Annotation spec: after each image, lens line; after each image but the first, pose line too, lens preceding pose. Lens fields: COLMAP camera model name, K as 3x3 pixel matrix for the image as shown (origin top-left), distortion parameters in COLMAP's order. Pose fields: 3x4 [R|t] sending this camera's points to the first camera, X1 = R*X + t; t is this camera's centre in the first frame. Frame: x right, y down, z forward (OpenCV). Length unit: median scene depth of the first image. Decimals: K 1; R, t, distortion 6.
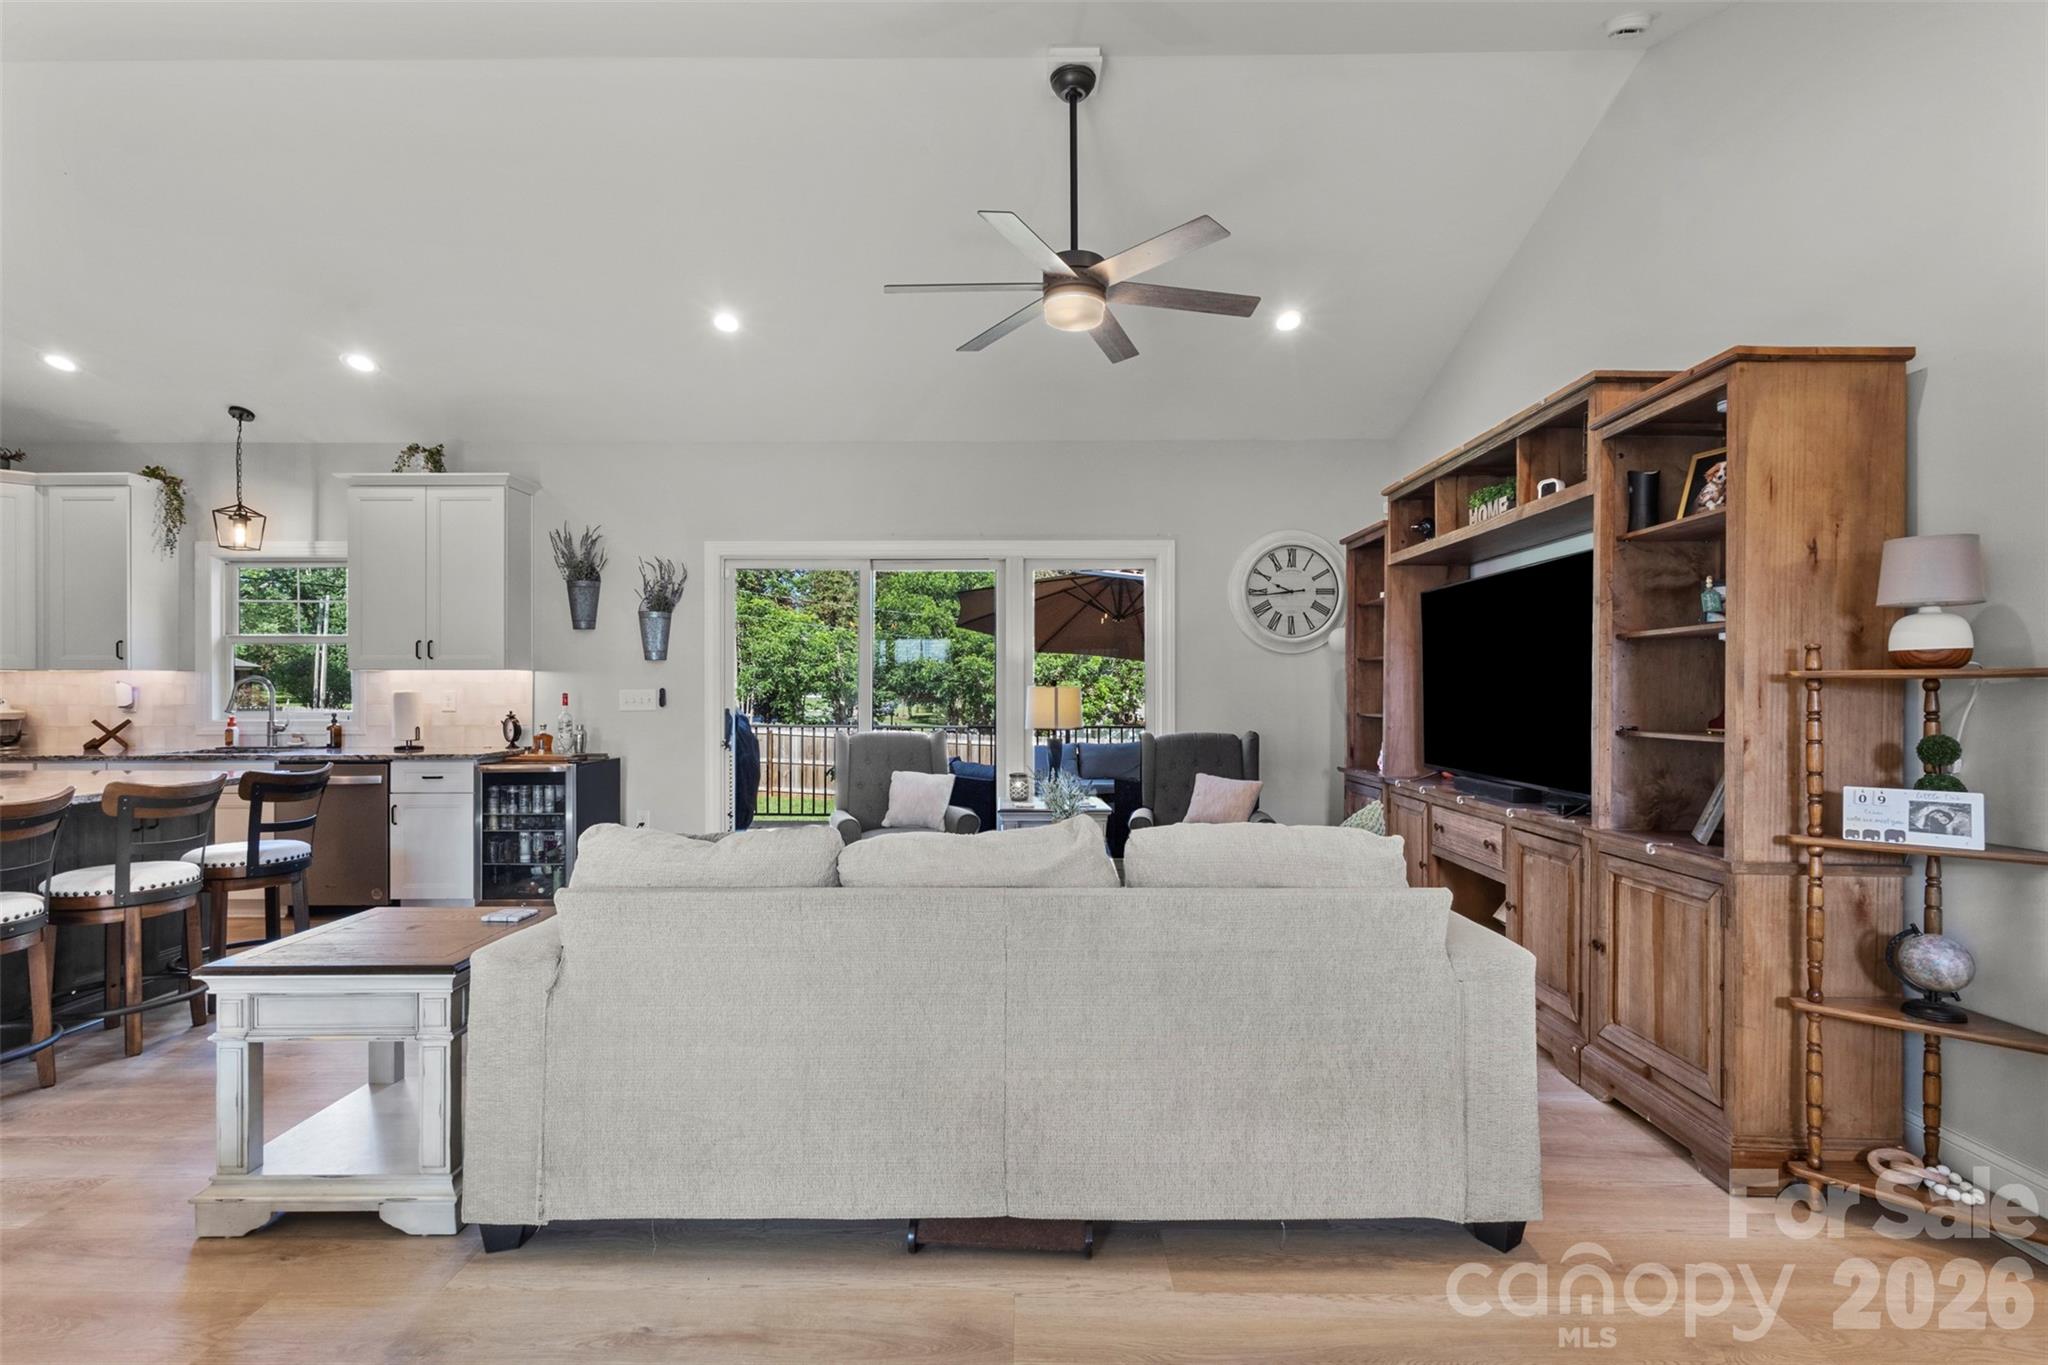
lens RADIAL K [[947.4, 0, 1022.5], [0, 947.4, 685.1], [0, 0, 1]] dist [0.003446, 0.000309]
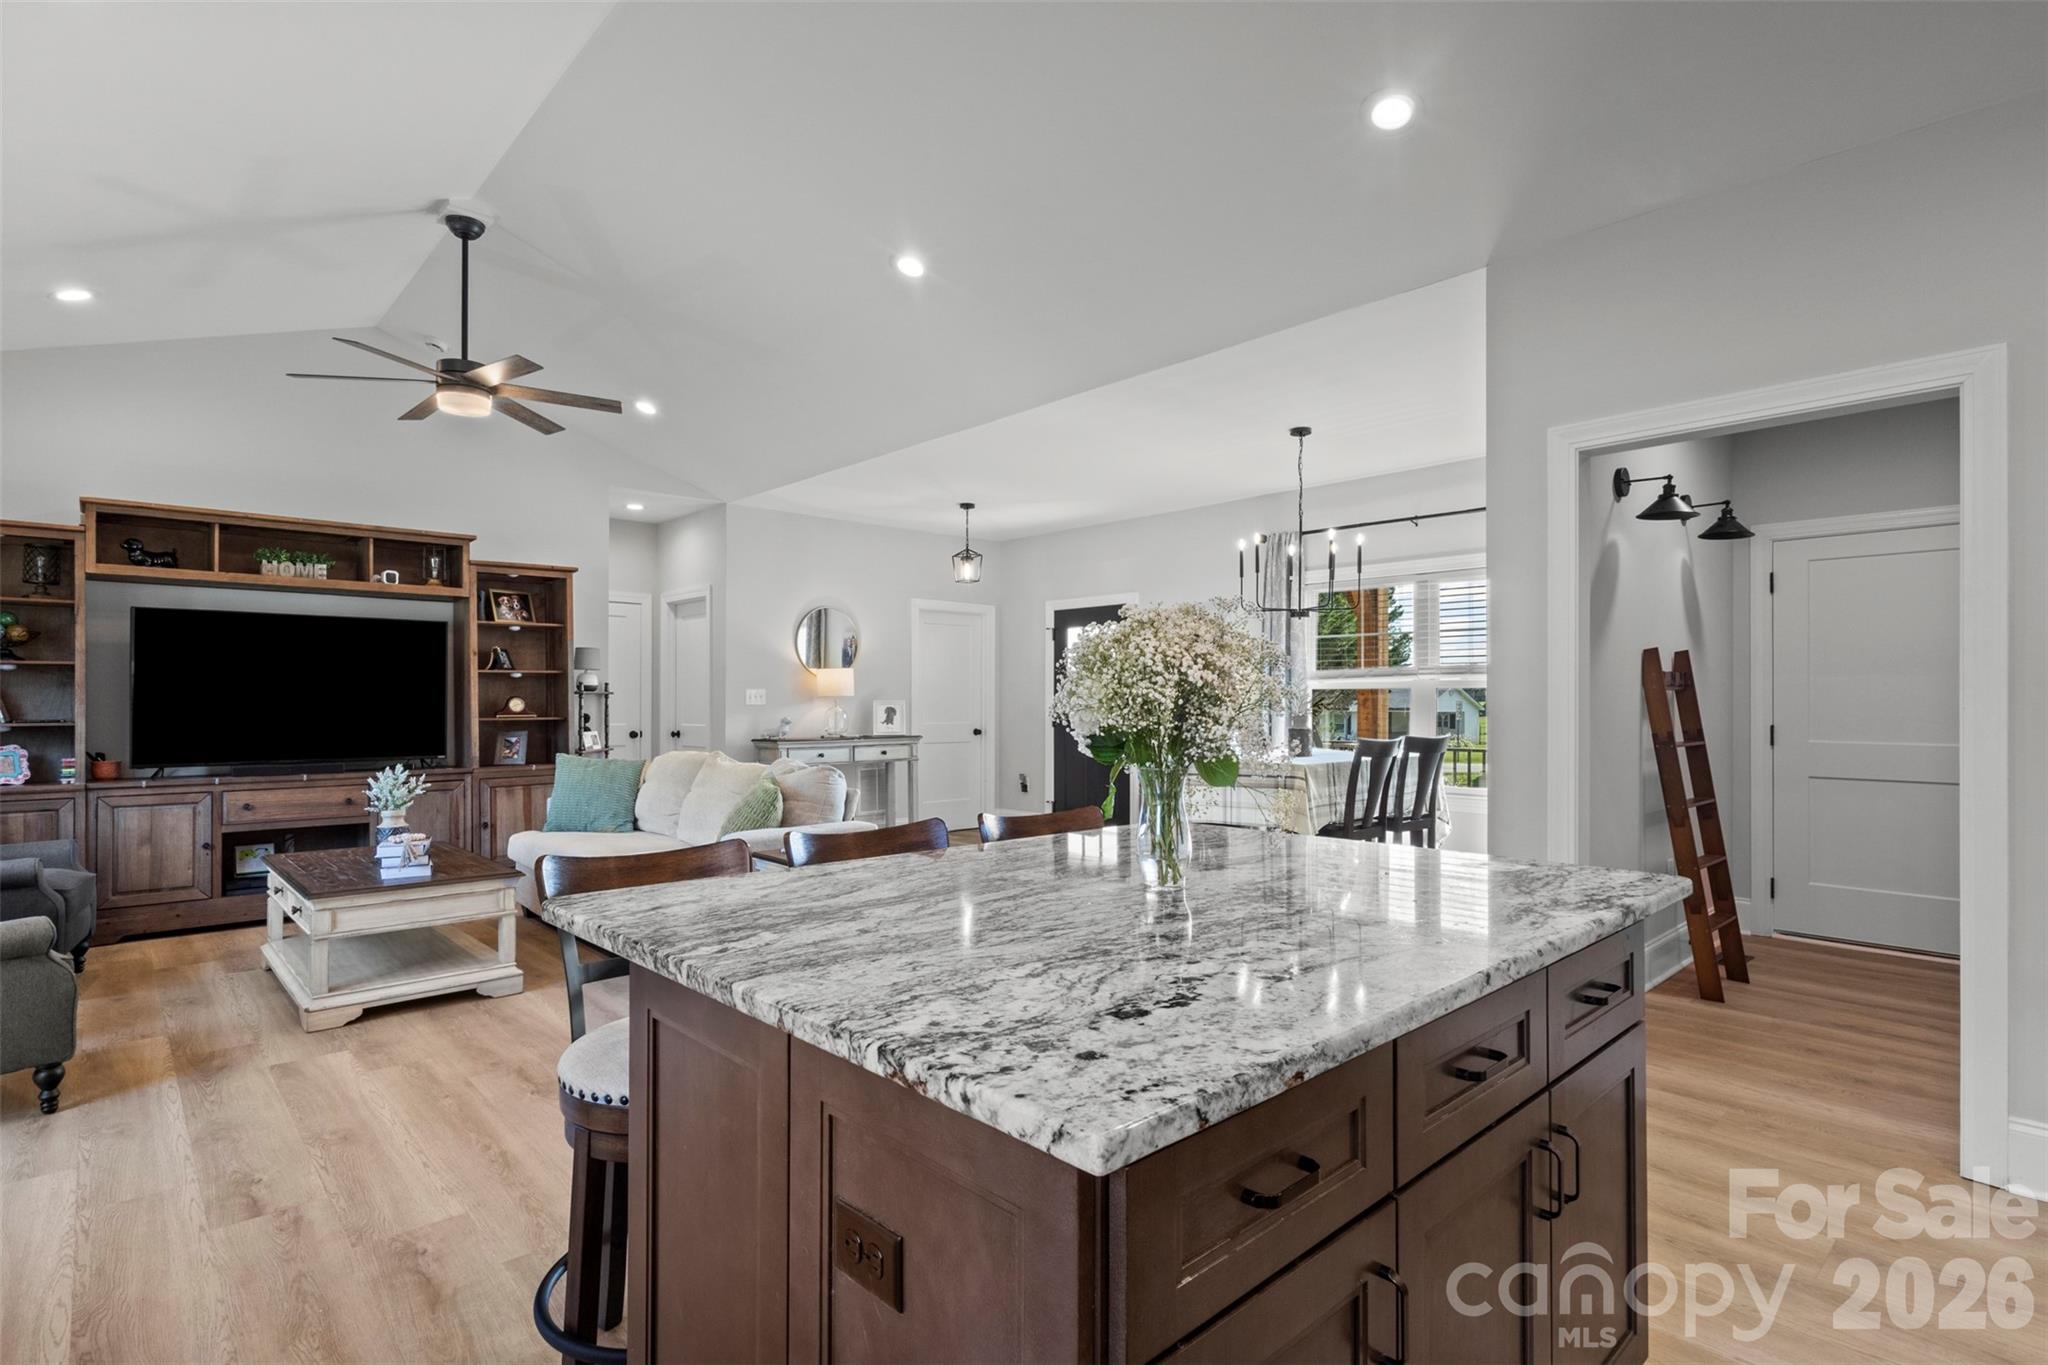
lens RADIAL K [[1022.1, 0, 1023.5], [0, 1022.1, 692.3], [0, 0, 1]] dist [0.001972, 0.000485]
pose [[-0.679095, 0.006220, 0.734024, -0.910983], [-0.002928, 0.999933, -0.011183, 0.007083], [-0.734045, -0.009744, -0.679031, 0.847516]]
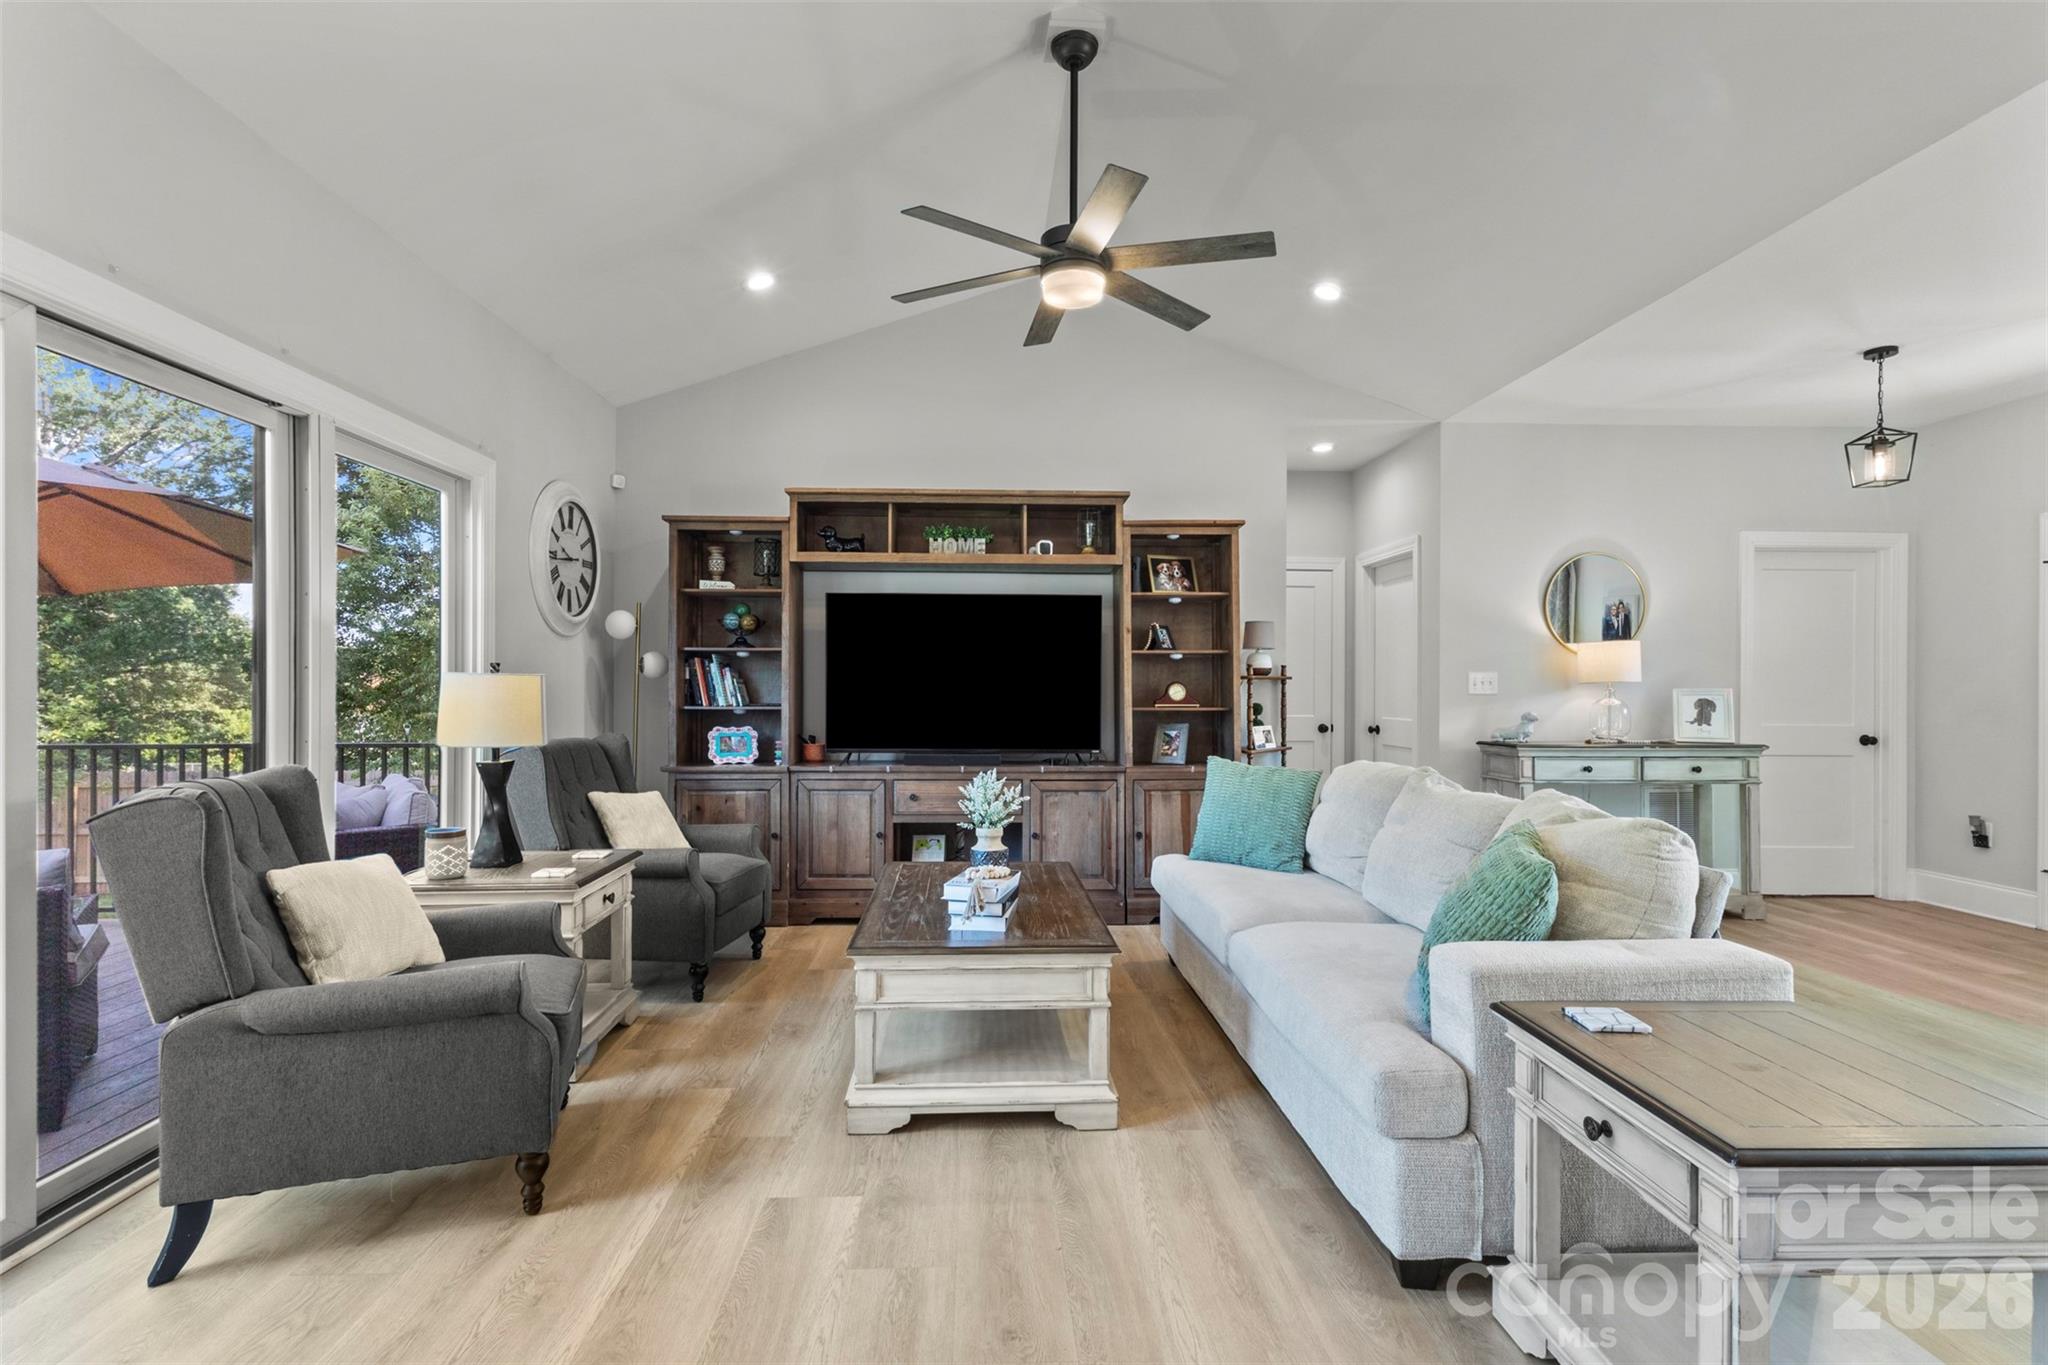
lens RADIAL K [[947.4, 0, 1022.5], [0, 947.4, 685.1], [0, 0, 1]] dist [0.003446, 0.000309]
pose [[-0.048743, 0.000906, 0.998811, -0.551848], [-0.008250, 0.999965, -0.001310, 0.005927], [-0.998777, -0.008304, -0.048734, 0.668544]]
